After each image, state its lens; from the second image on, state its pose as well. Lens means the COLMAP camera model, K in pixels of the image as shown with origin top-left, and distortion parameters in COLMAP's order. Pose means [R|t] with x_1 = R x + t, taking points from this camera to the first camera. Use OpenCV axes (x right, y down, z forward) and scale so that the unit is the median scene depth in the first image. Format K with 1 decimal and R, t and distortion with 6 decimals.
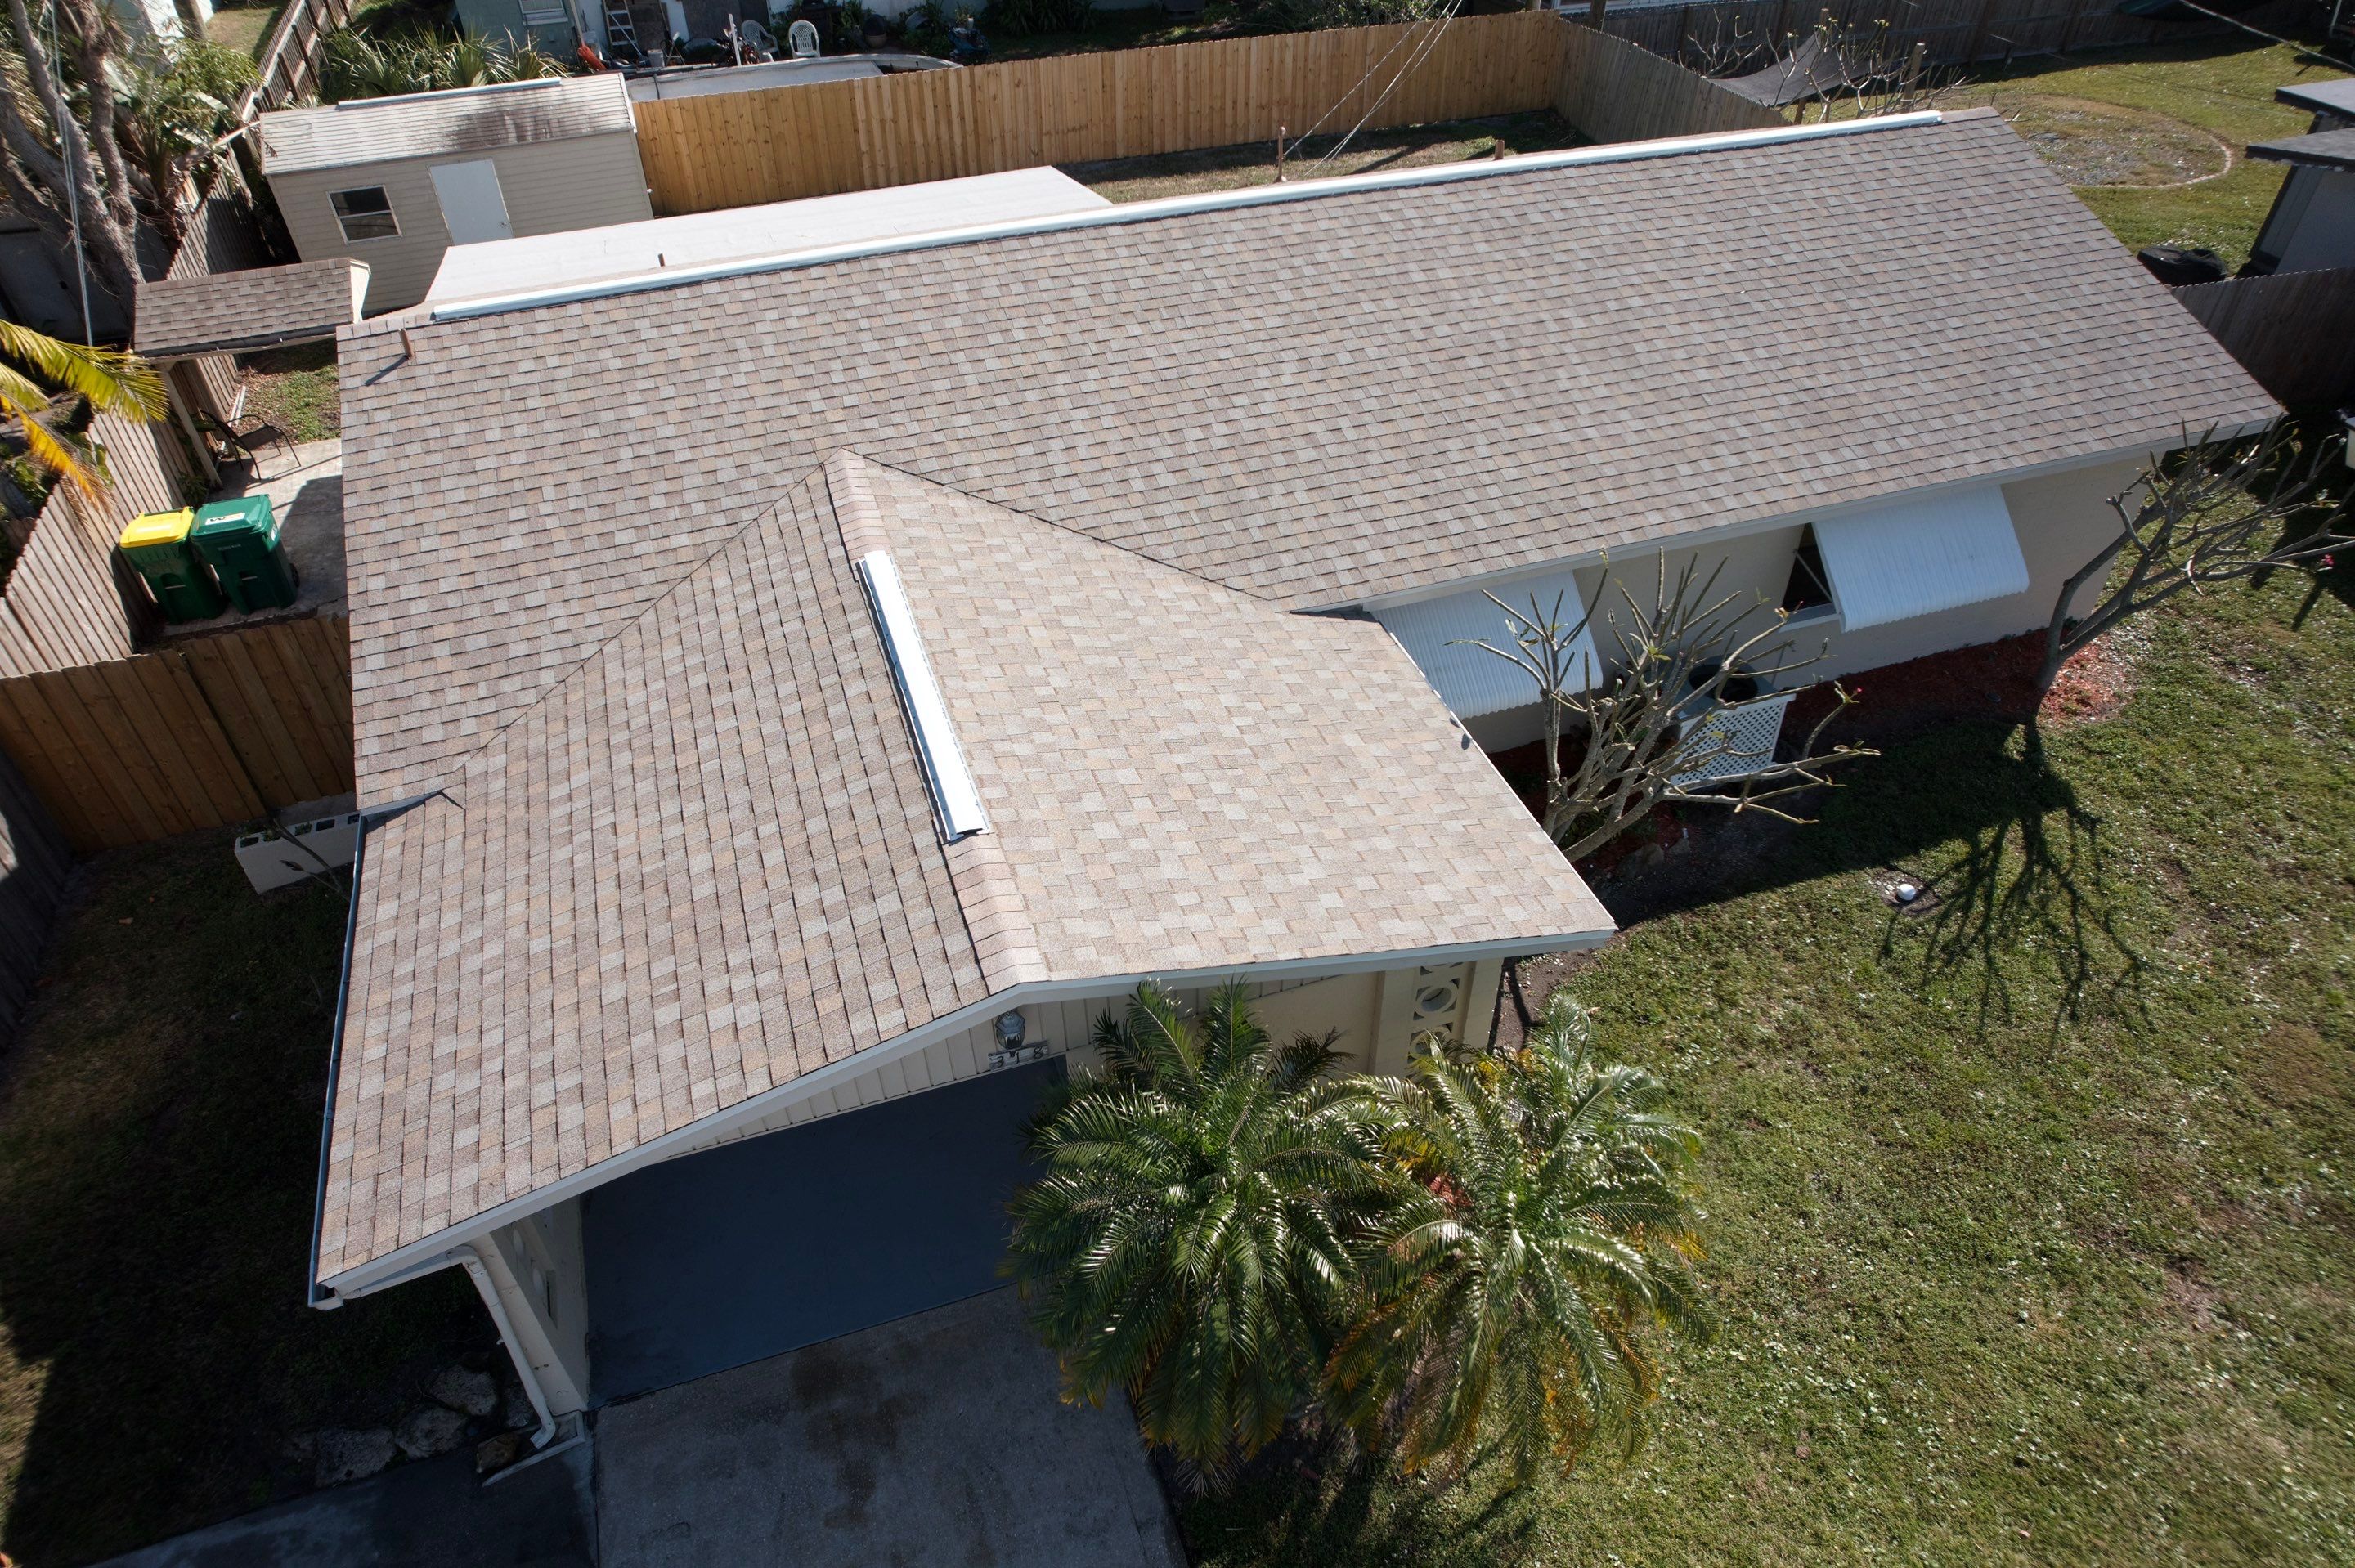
lens RADIAL K [[1524.3, 0, 1174.5], [0, 1524.3, 790.1], [0, 0, 1]] dist [-0.092558, 0.091190]
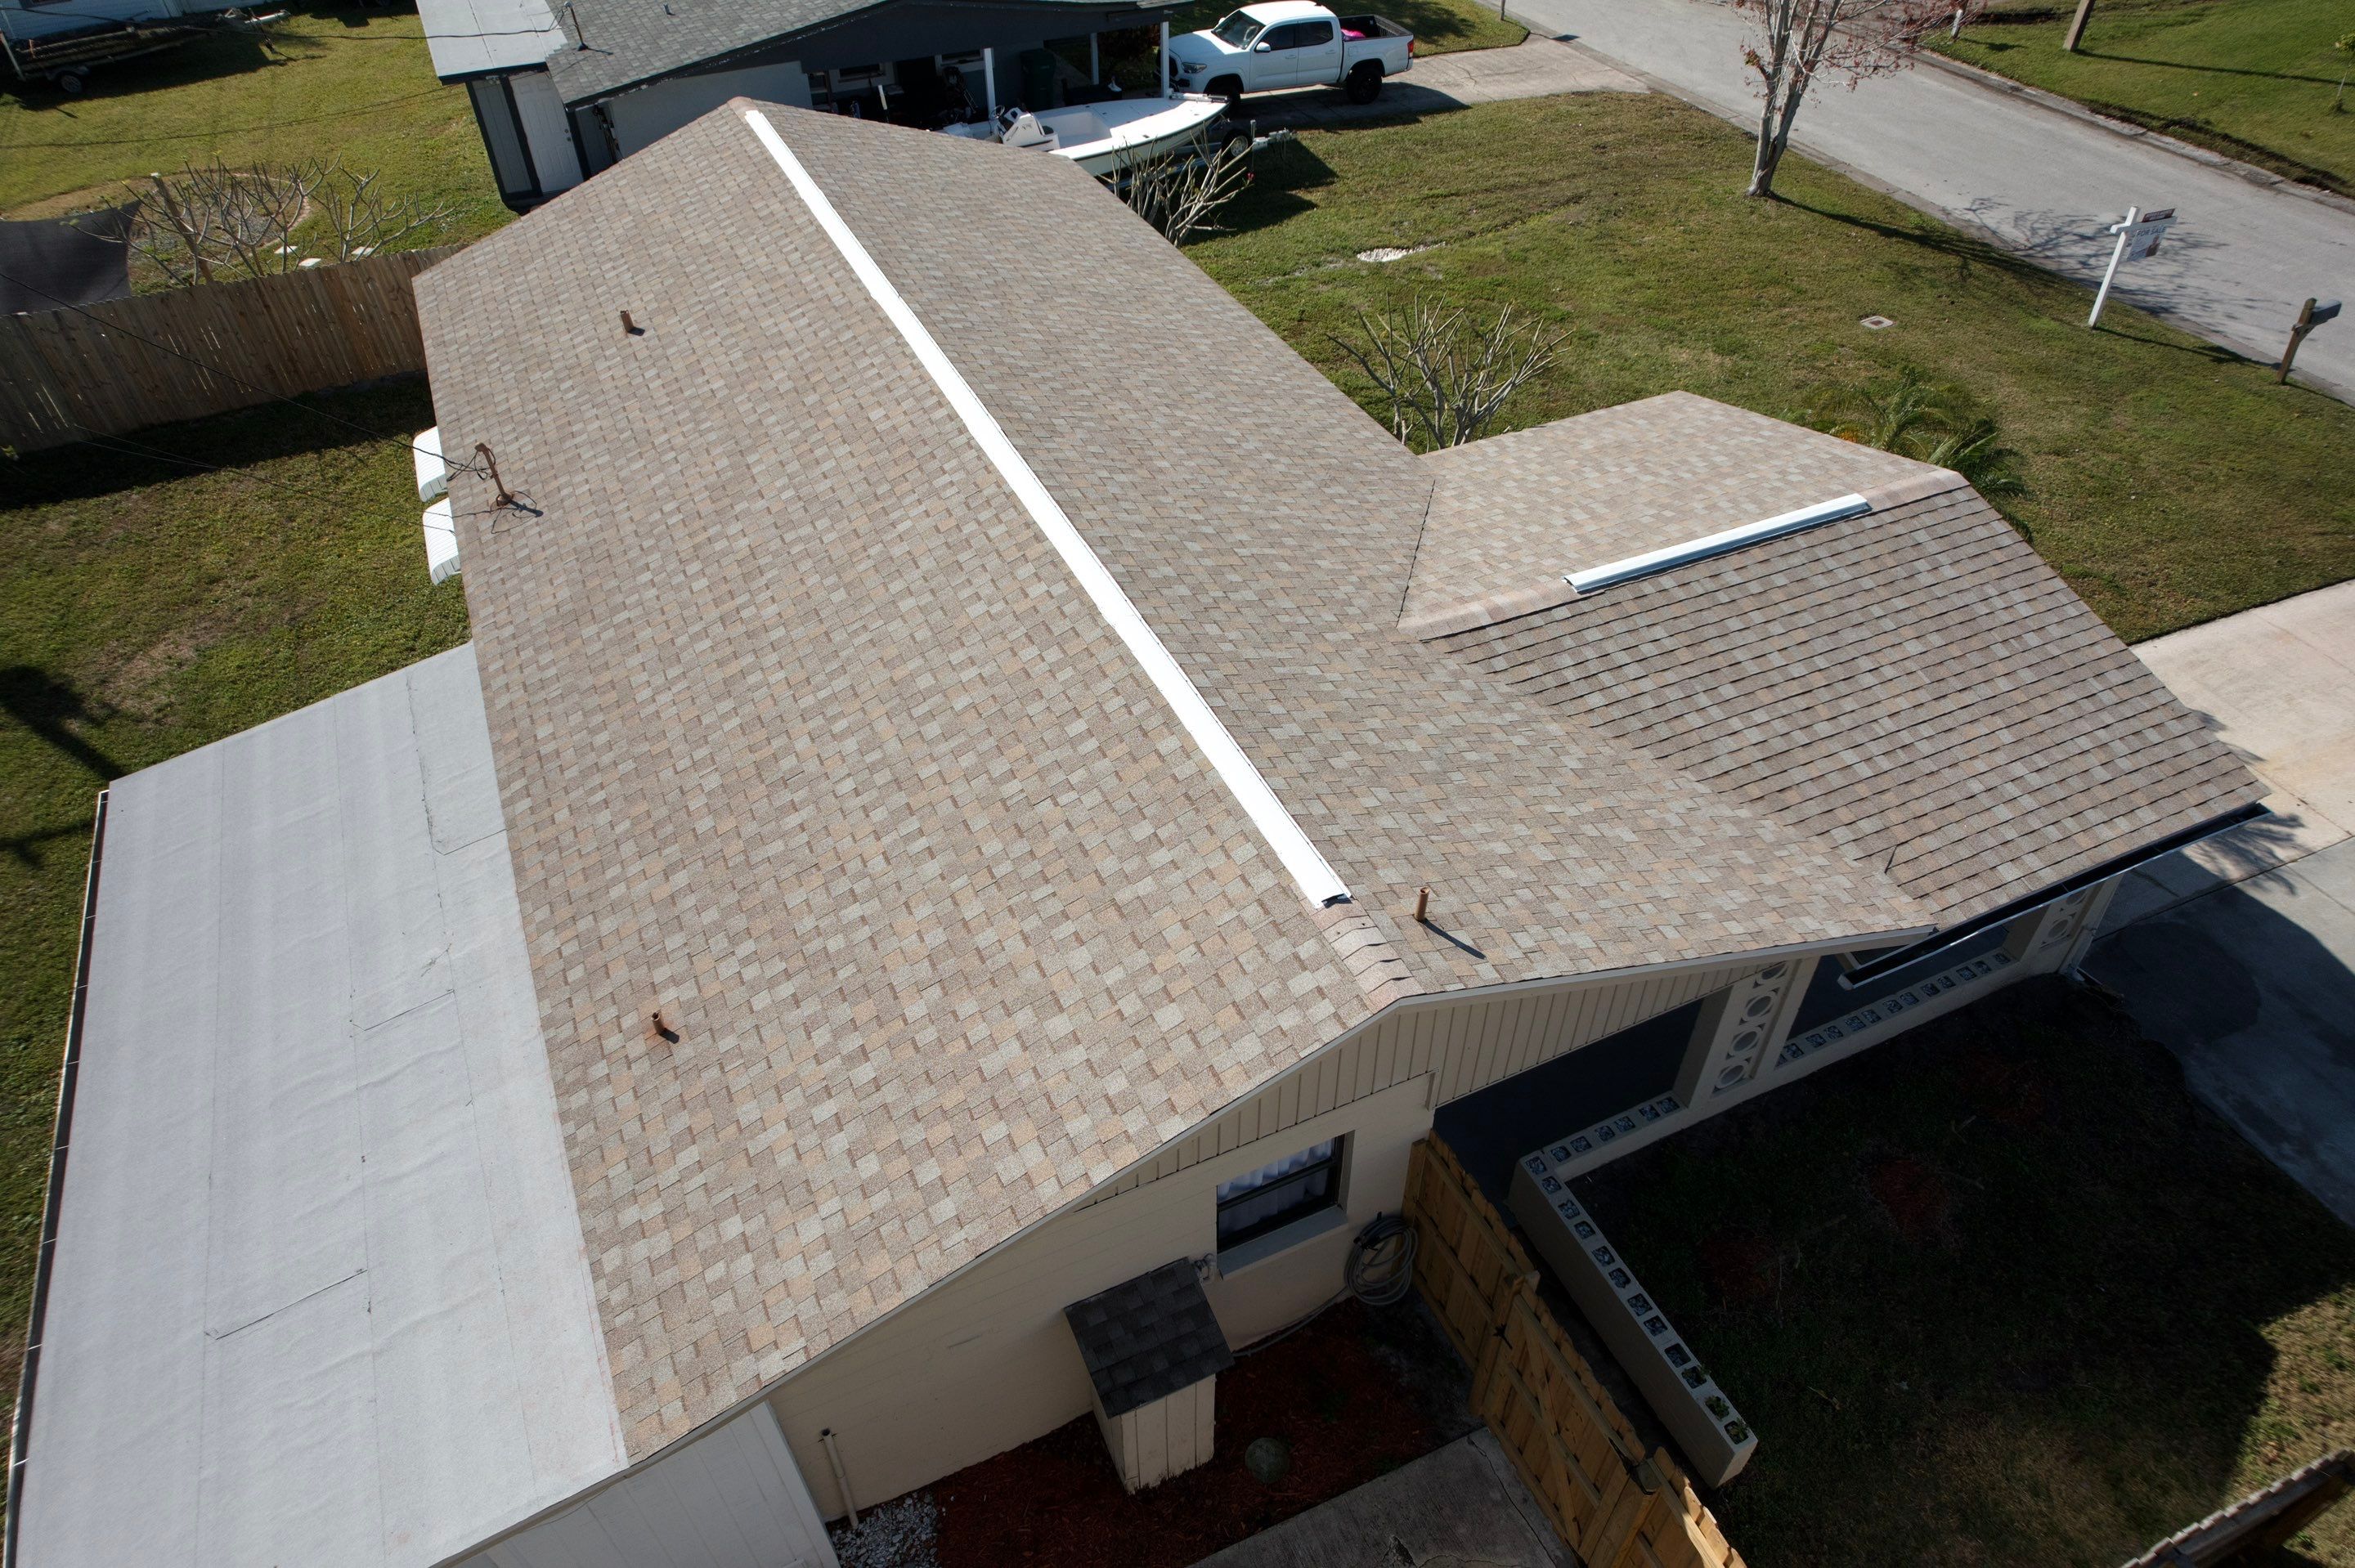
lens RADIAL K [[1524.0, 0, 1180.2], [0, 1524.0, 788.7], [0, 0, 1]] dist [-0.086477, 0.080403]
pose [[-0.102831, -0.657986, 0.745976, -0.998236], [0.652332, 0.521549, 0.549954, -0.795591], [-0.750925, 0.543176, 0.375594, 0.777313]]
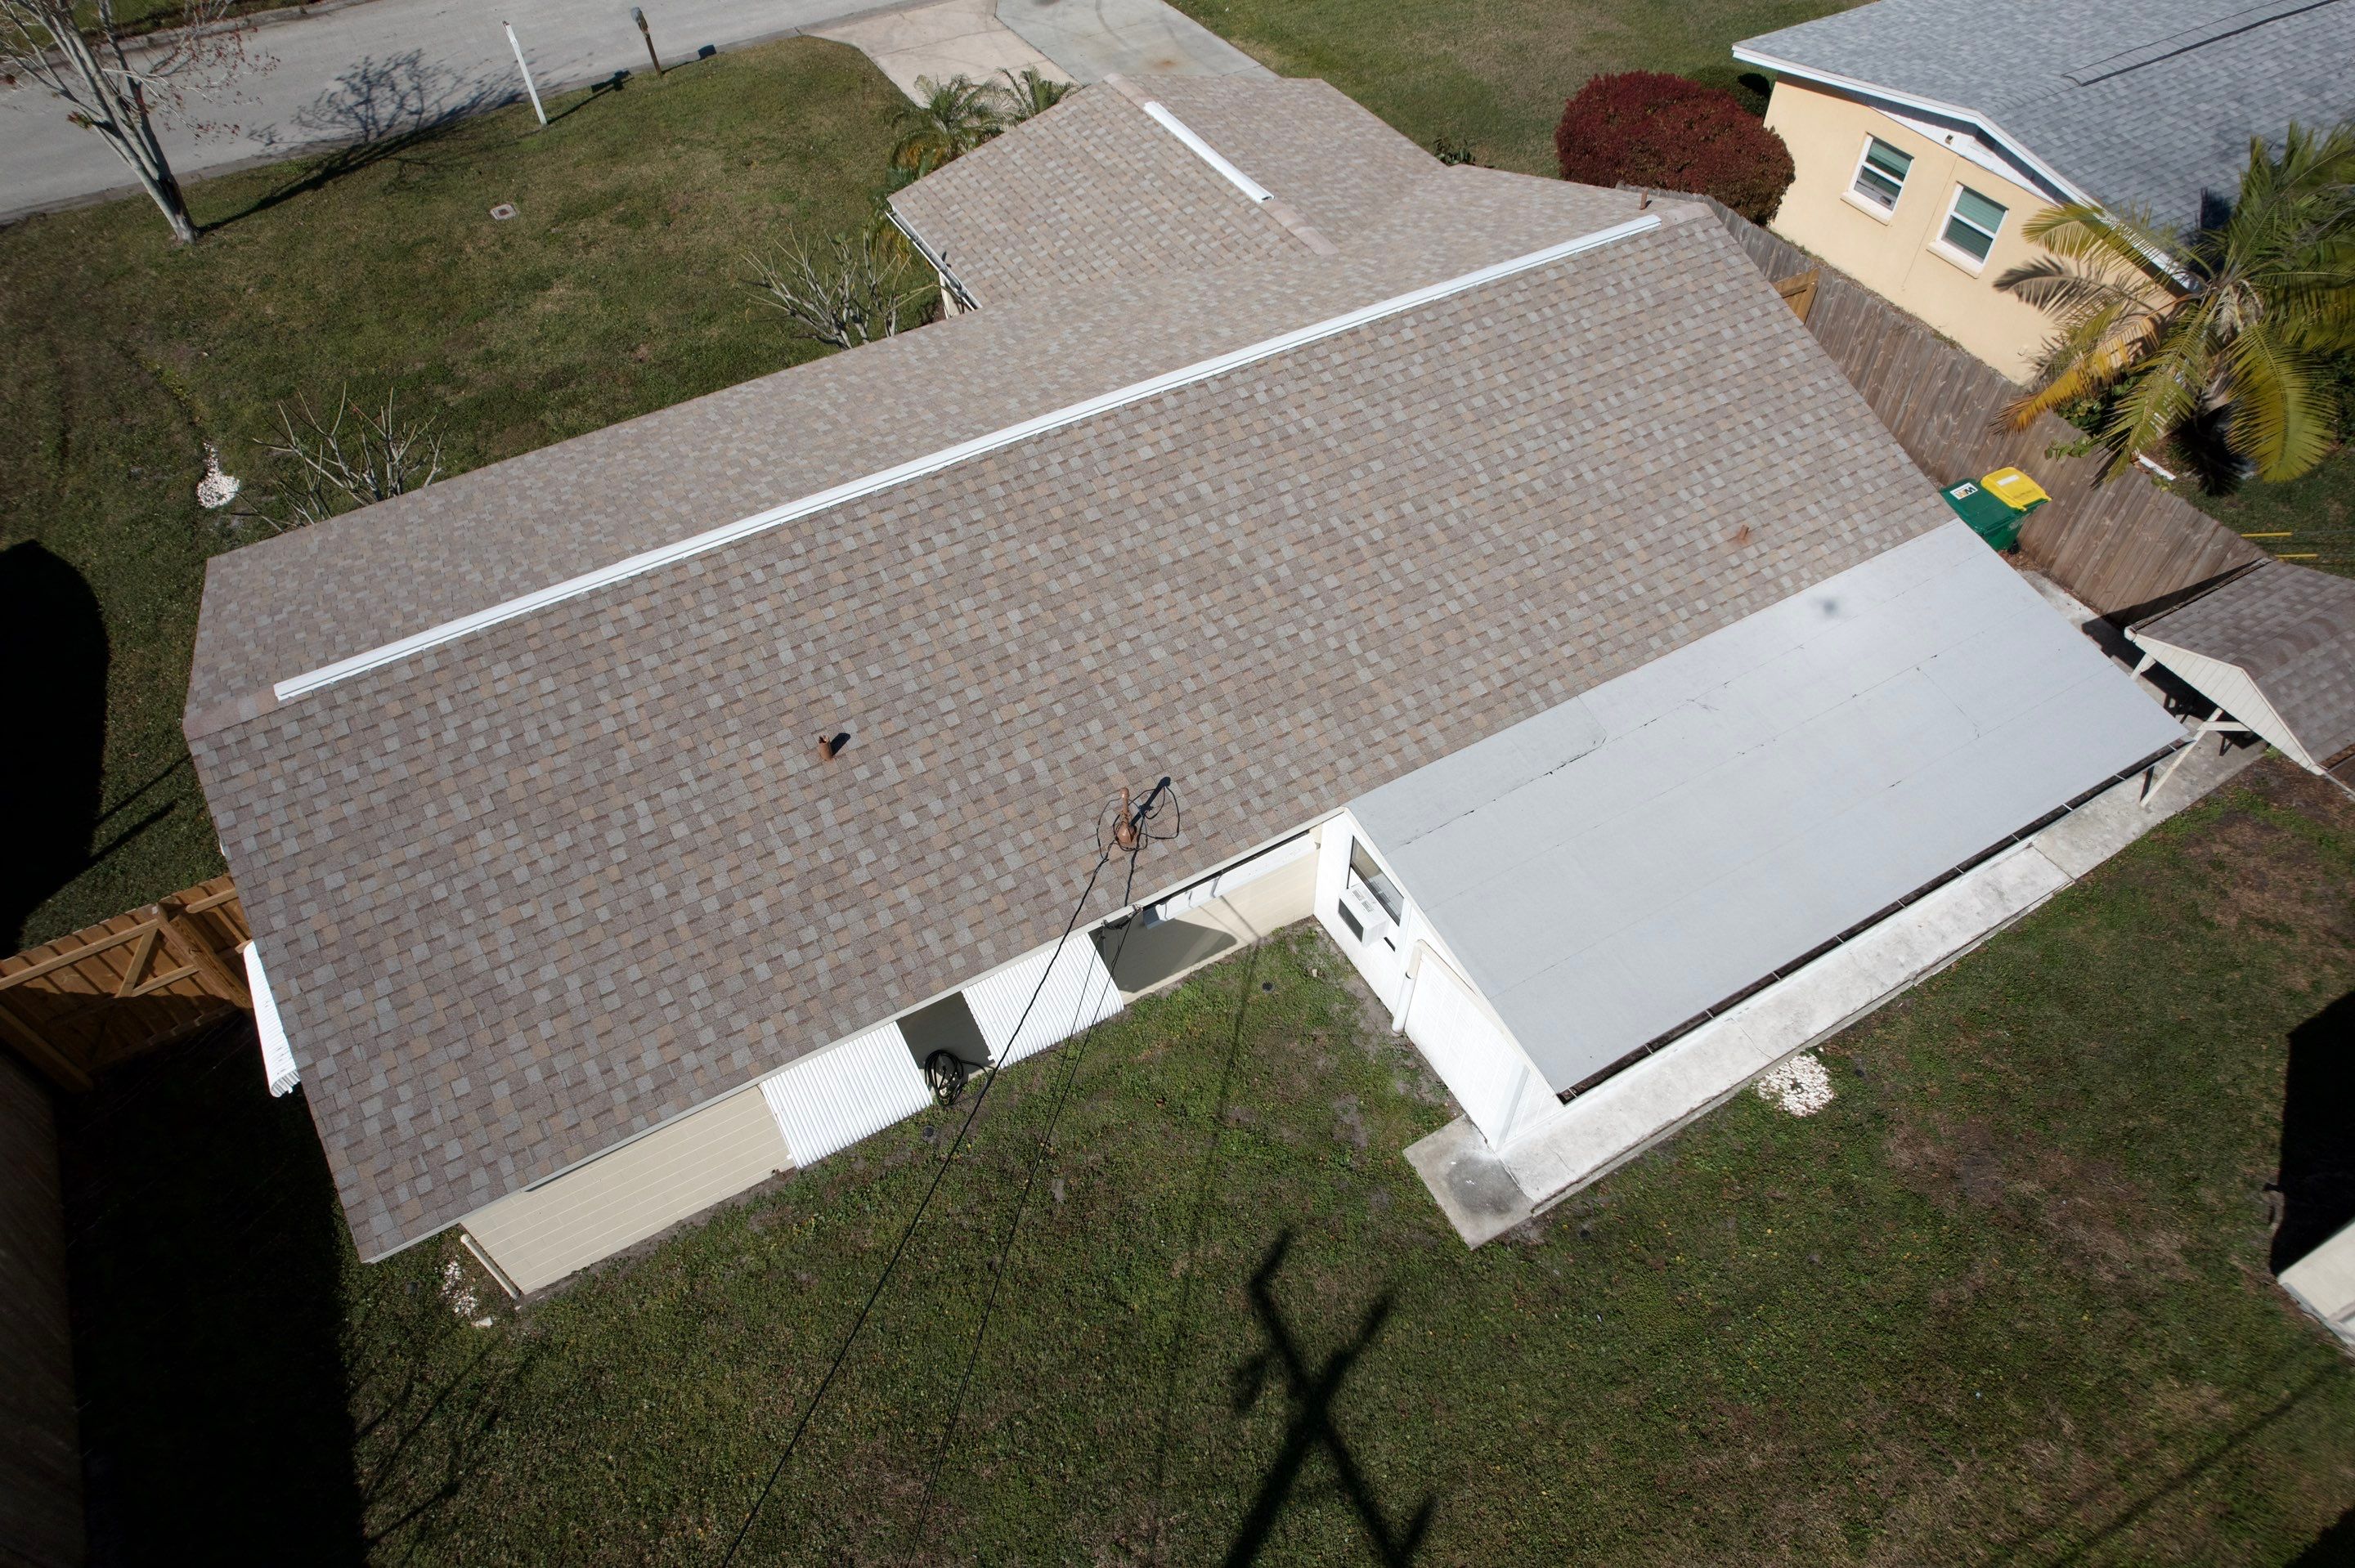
lens RADIAL K [[1496.6, 0, 1183.9], [0, 1496.6, 804.1], [0, 0, 1]] dist [-0.073361, 0.064058]
pose [[-0.981662, 0.160090, -0.103498, 0.173021], [-0.104646, 0.001266, 0.994509, -1.679506], [0.159342, 0.987102, 0.015510, 1.479253]]
